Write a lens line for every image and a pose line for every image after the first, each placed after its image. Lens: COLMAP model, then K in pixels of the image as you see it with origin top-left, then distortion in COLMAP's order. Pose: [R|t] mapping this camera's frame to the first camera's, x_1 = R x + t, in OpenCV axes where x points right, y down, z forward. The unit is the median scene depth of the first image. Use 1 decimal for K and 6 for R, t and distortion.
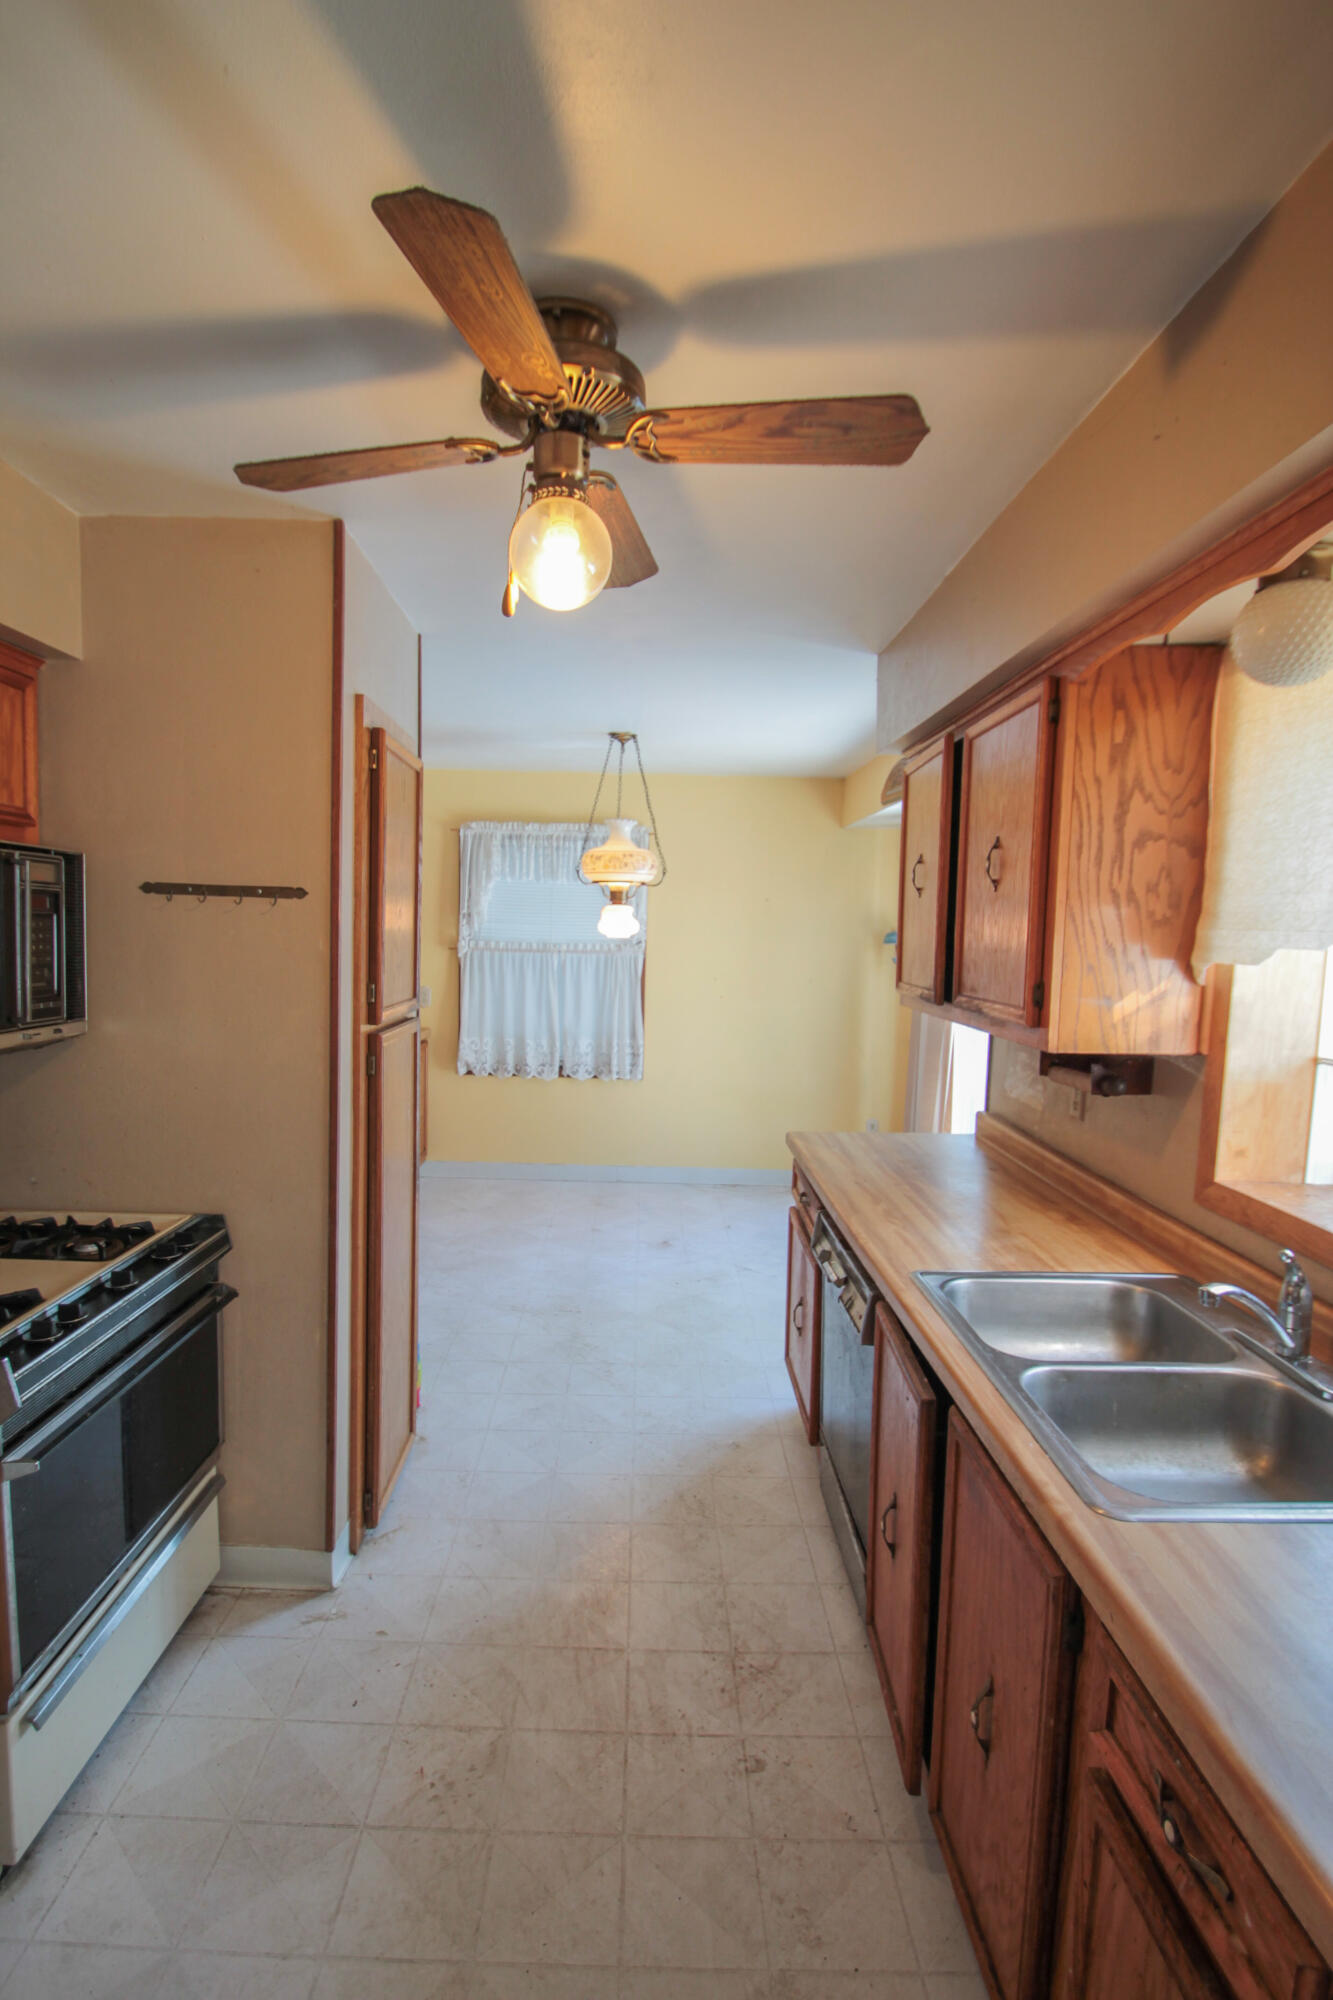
lens RADIAL K [[915.8, 0, 664.4], [0, 915.8, 1003.5], [0, 0, 1]] dist [-0.000662, -0.000046]
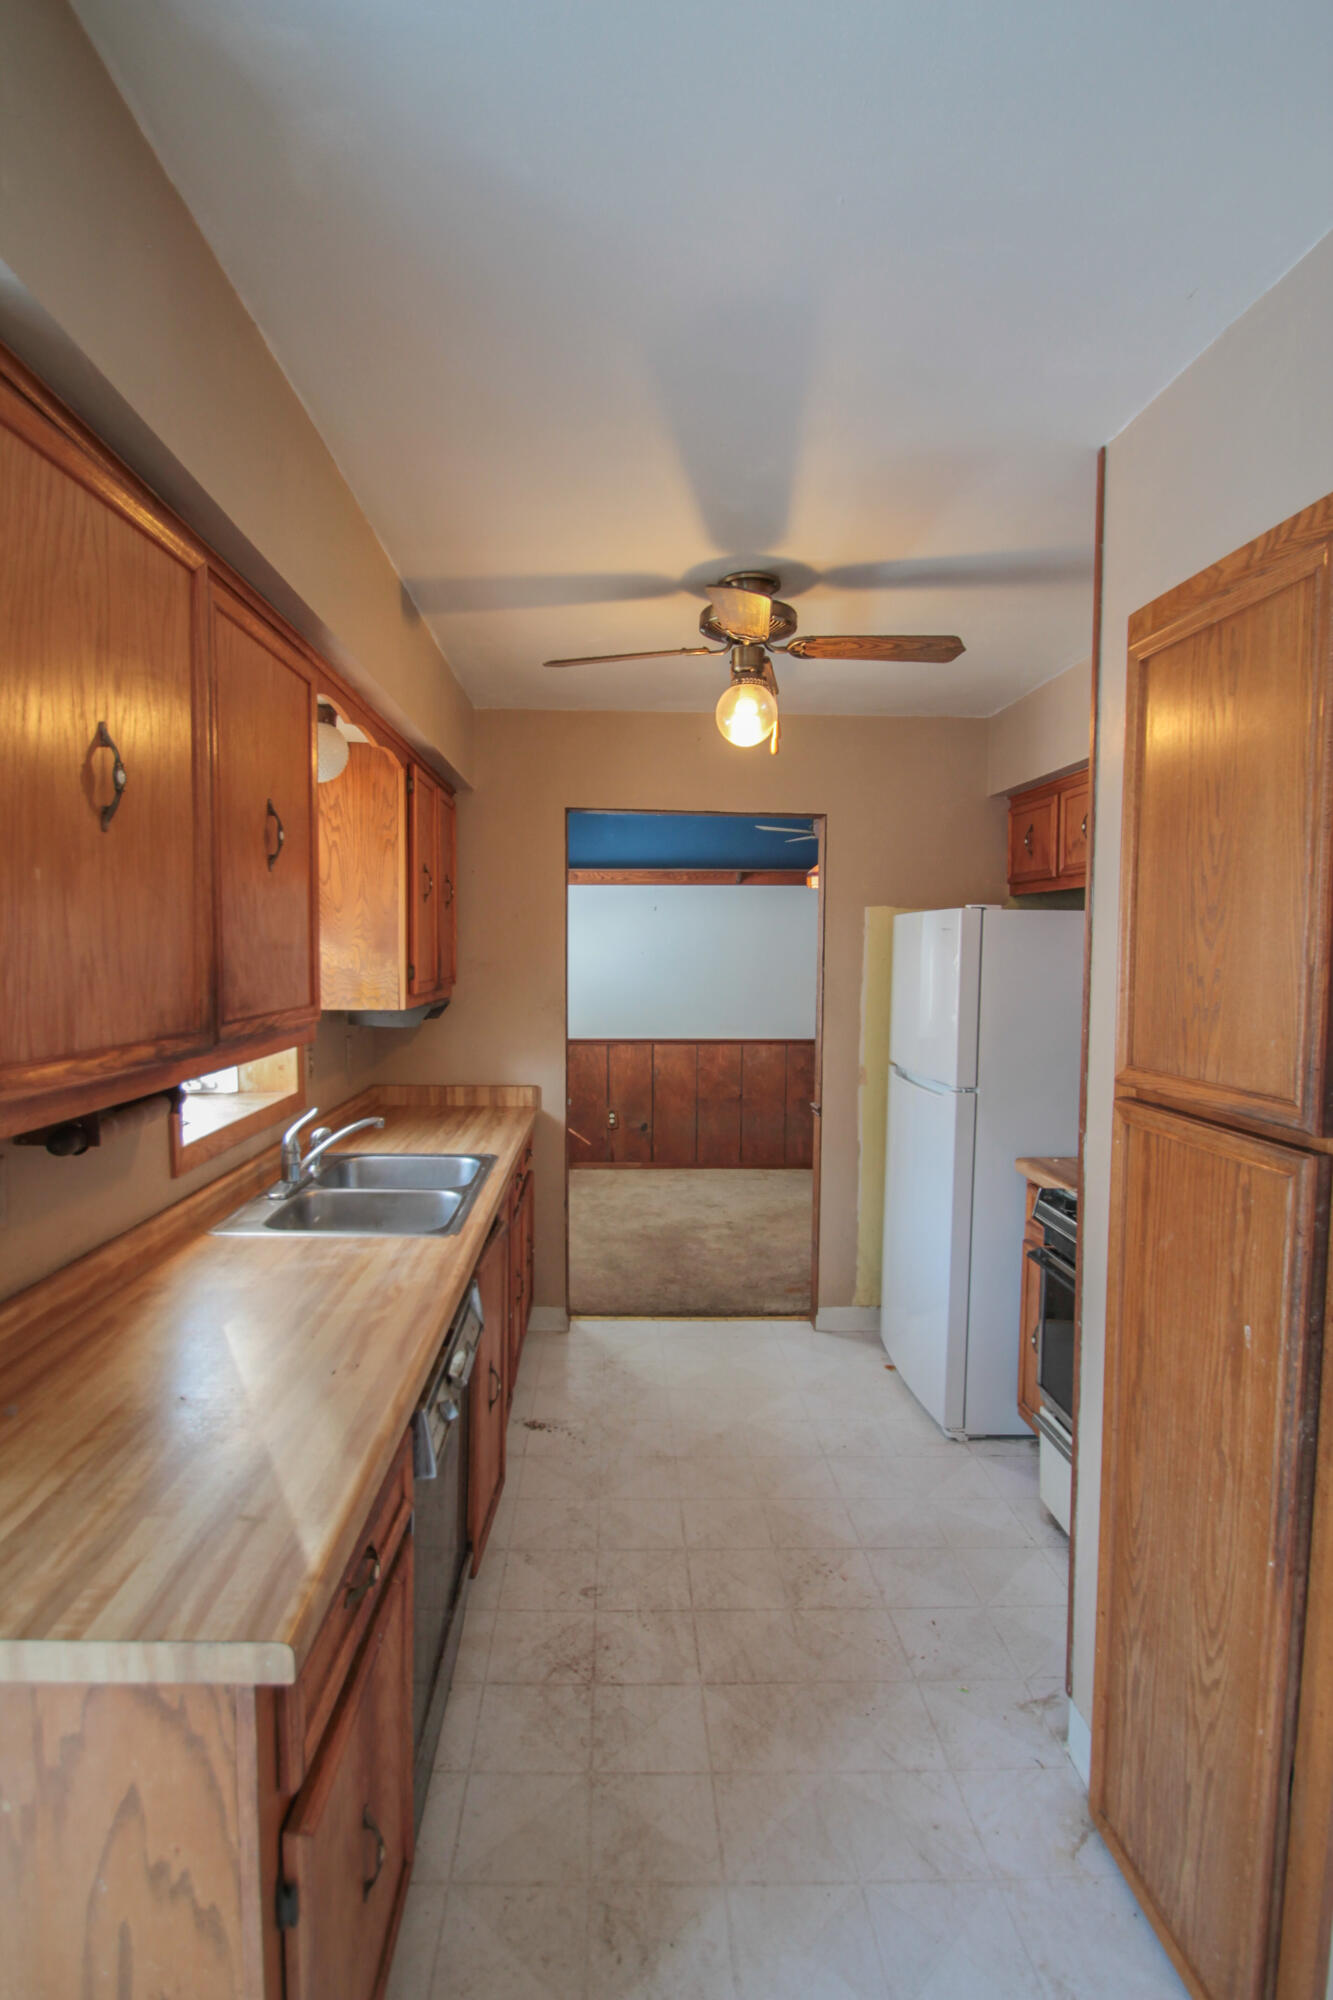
lens RADIAL K [[998.8, 0, 661.1], [0, 998.8, 1001.6], [0, 0, 1]] dist [0.000707, 0.000032]
pose [[-0.999062, -0.030506, -0.030721, 0.057091], [-0.034366, 0.990361, 0.134177, -0.144257], [0.026332, 0.135107, -0.990481, 1.954493]]
